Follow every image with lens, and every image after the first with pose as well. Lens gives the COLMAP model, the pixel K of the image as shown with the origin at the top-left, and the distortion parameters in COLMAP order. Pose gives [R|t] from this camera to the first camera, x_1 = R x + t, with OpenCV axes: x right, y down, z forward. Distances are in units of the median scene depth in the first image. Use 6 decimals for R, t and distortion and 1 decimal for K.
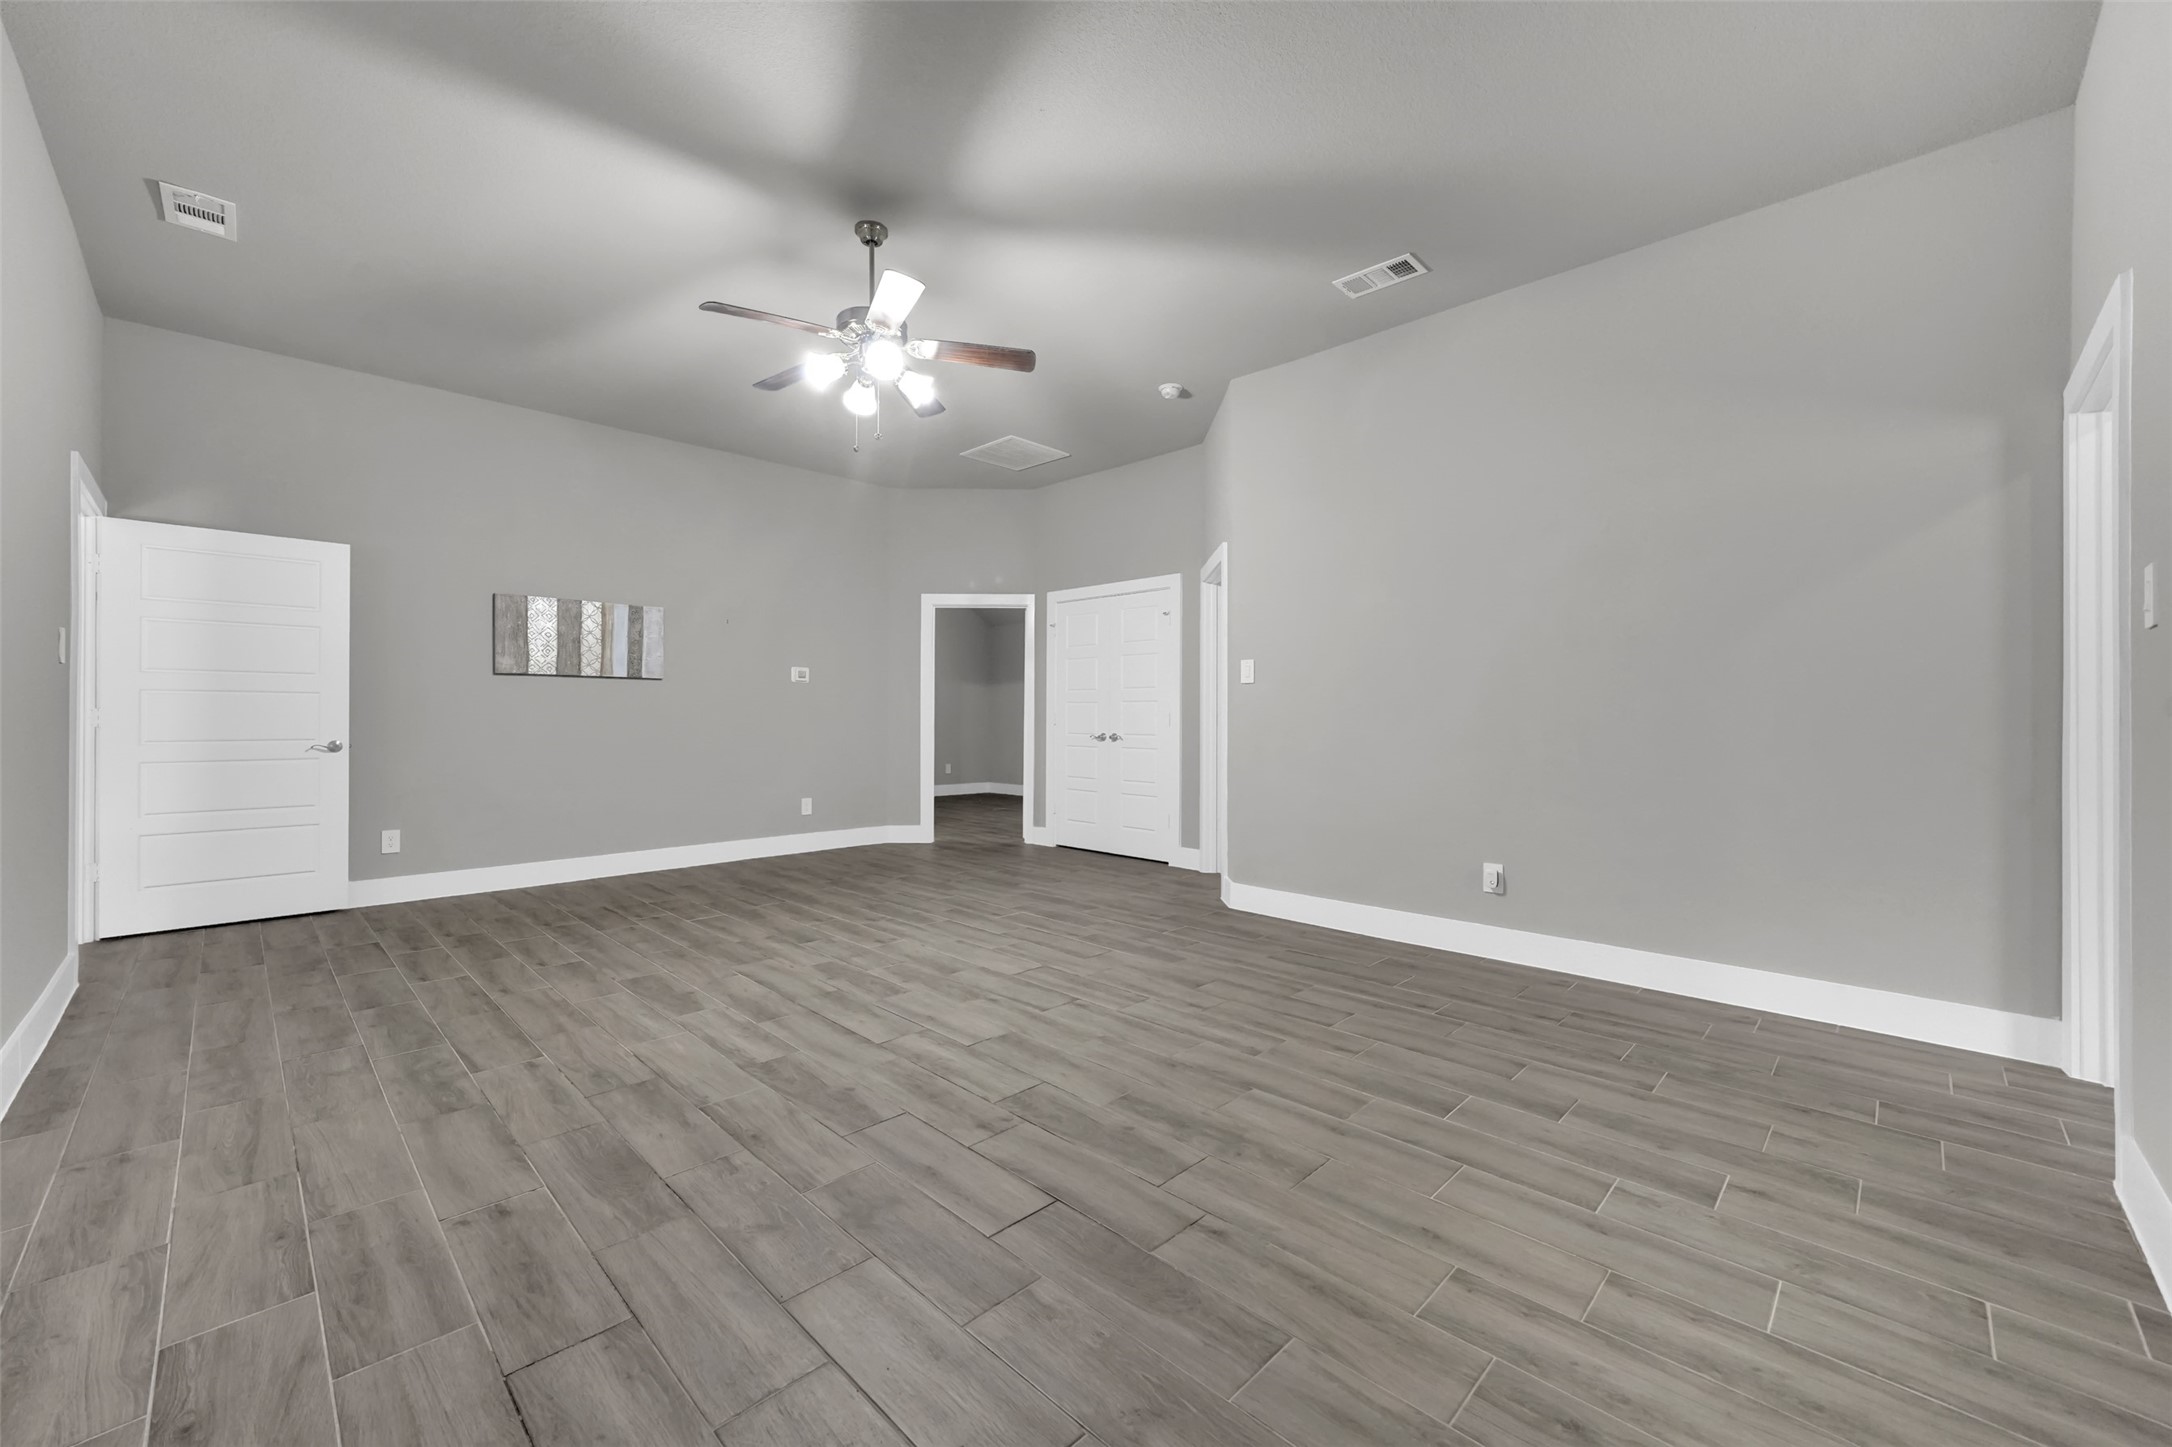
lens RADIAL K [[841.9, 0, 1084.5], [0, 841.9, 717.5], [0, 0, 1]] dist [-0.002578, -0.000153]
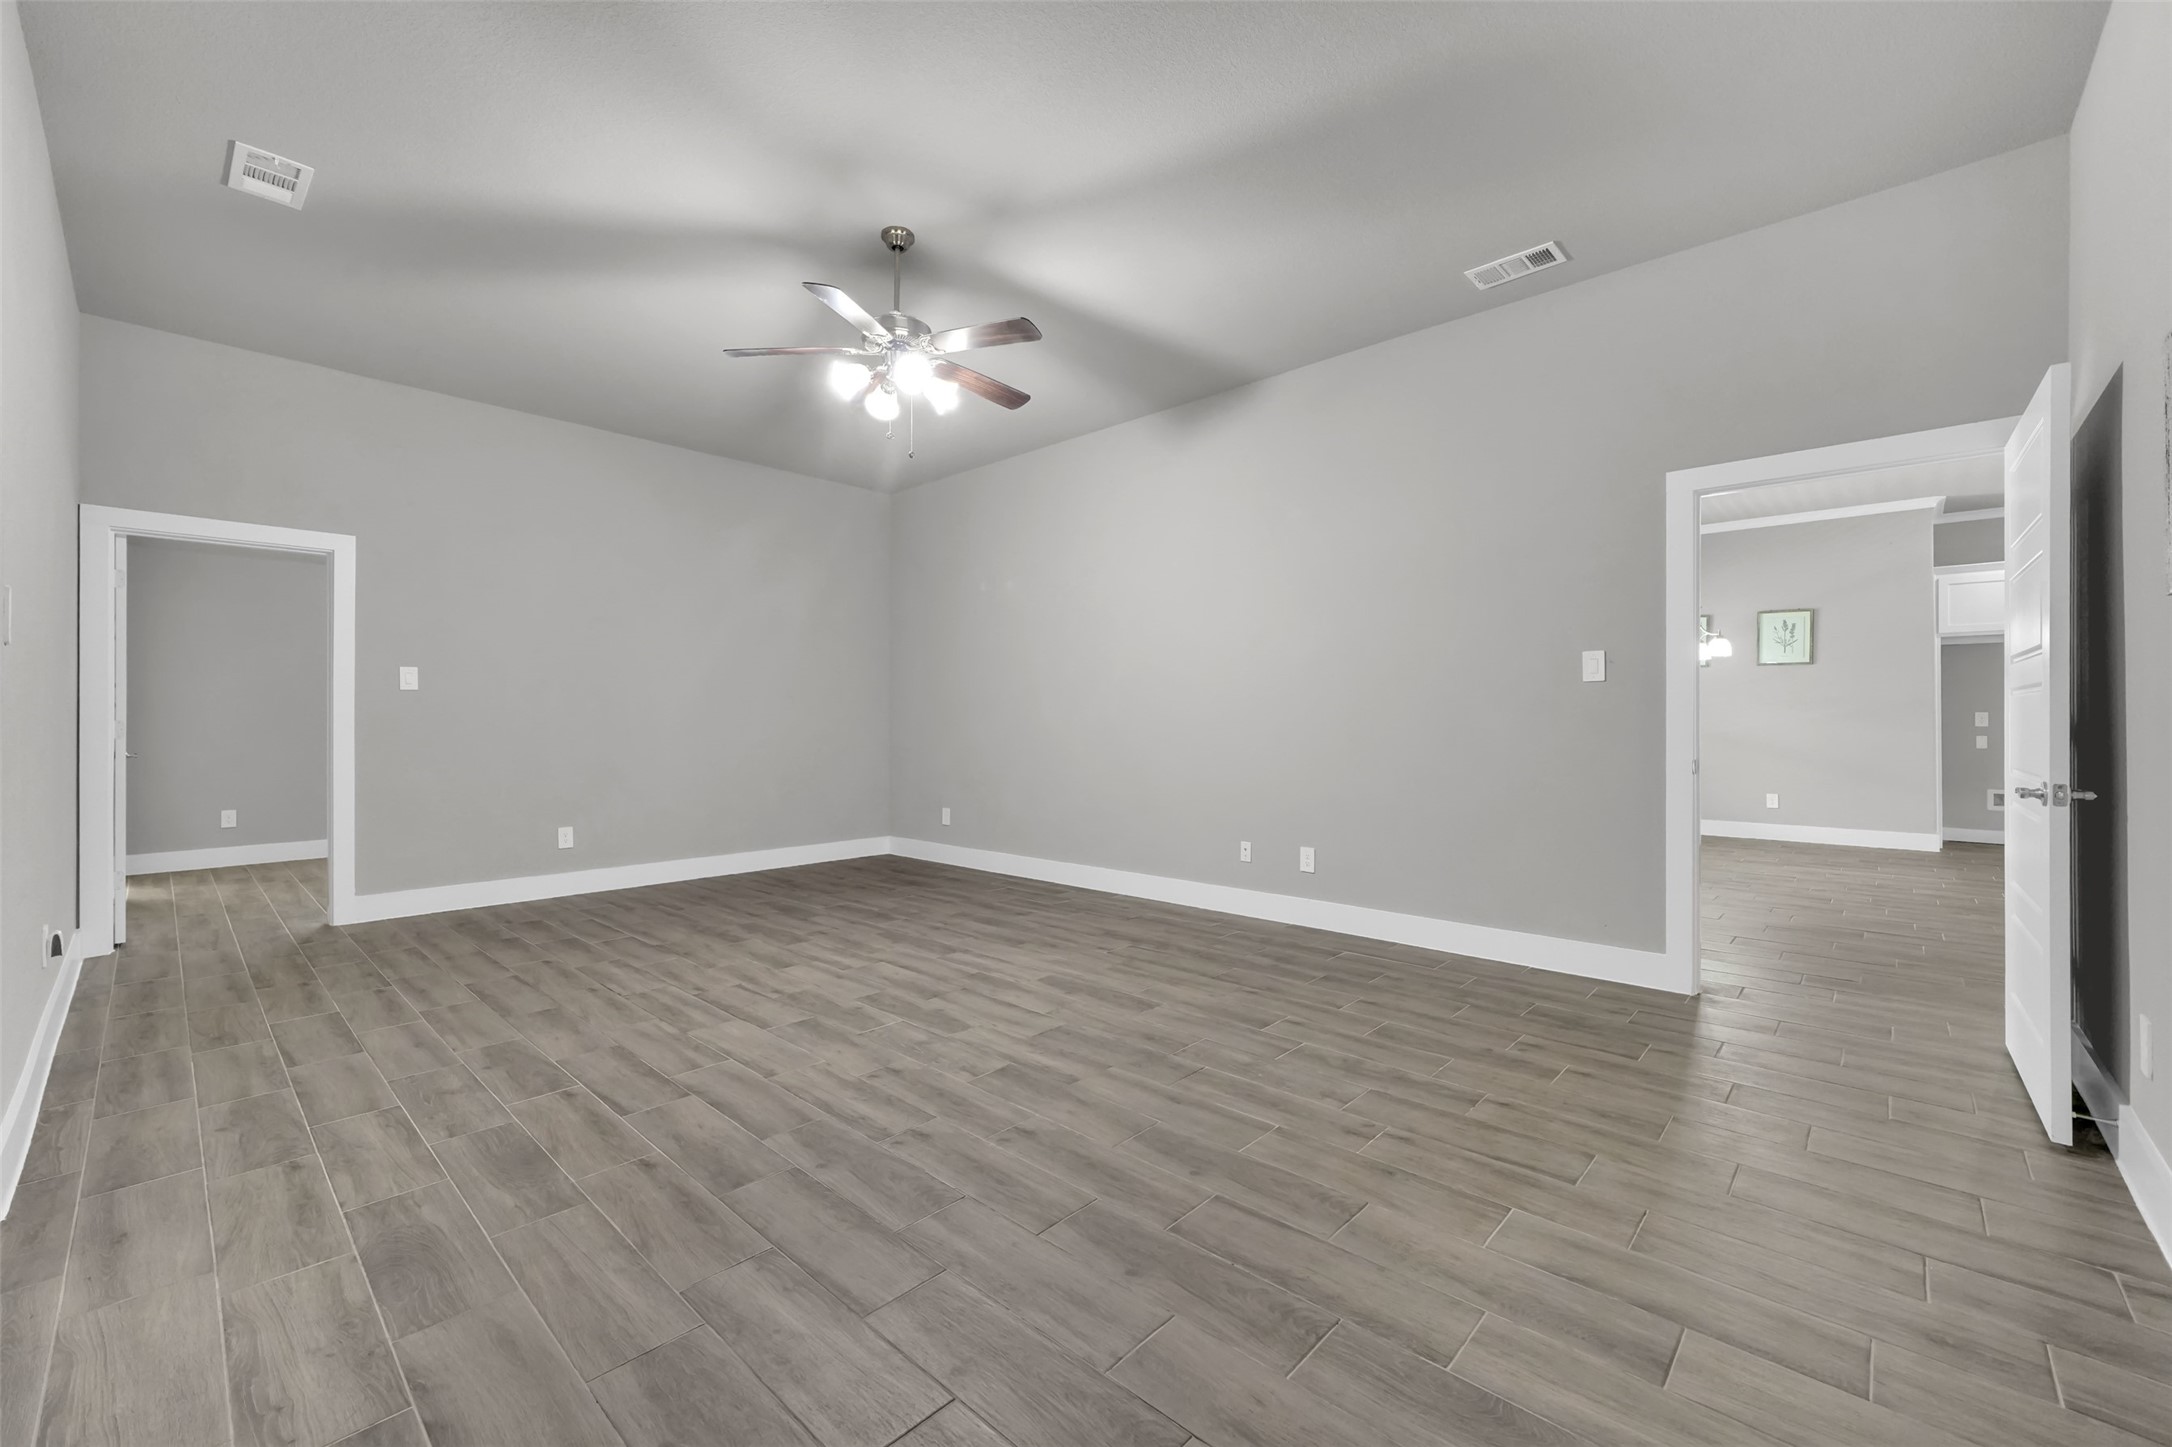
lens RADIAL K [[841.9, 0, 1088.7], [0, 841.9, 719.1], [0, 0, 1]] dist [-0.002578, -0.000153]
pose [[-0.999345, -0.002108, -0.036140, -0.452500], [-0.002009, 0.999994, -0.002770, -0.007342], [0.036146, -0.002695, -0.999343, 2.028213]]
